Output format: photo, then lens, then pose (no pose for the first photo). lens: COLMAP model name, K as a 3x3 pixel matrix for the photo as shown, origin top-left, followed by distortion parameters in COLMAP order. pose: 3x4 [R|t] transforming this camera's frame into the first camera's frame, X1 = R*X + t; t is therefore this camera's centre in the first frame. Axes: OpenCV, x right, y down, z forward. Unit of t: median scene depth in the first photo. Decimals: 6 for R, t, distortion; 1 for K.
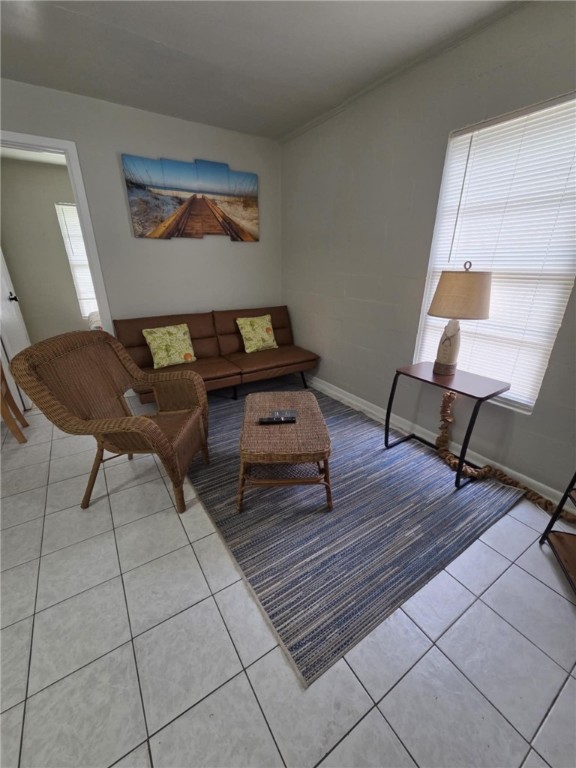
lens RADIAL K [[312.9, 0, 288.0], [0, 312.9, 384.3], [0, 0, 1]] dist [0.000082, 0.000045]
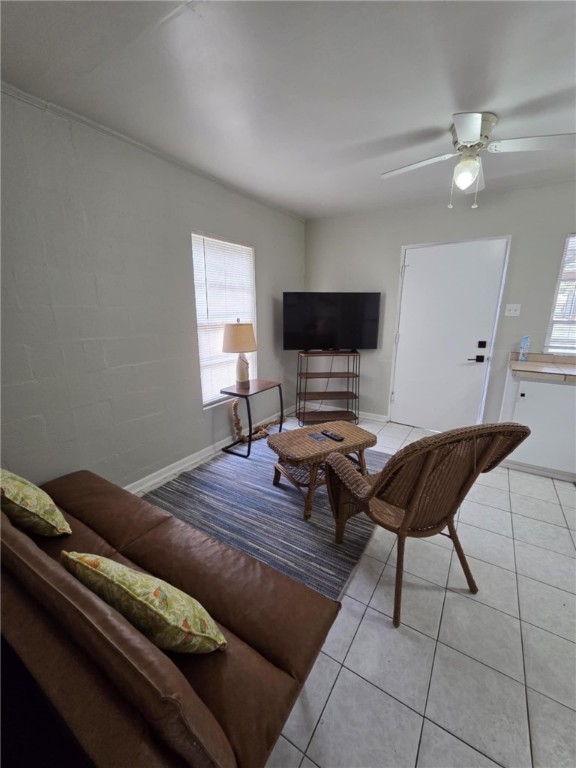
lens RADIAL K [[312.9, 0, 289.0], [0, 312.9, 385.8], [0, 0, 1]] dist [0.000082, 0.000045]
pose [[-0.414799, -0.220974, 0.882673, -0.814575], [0.327467, 0.868812, 0.371392, -0.468040], [-0.848945, 0.443099, -0.288020, 1.080067]]
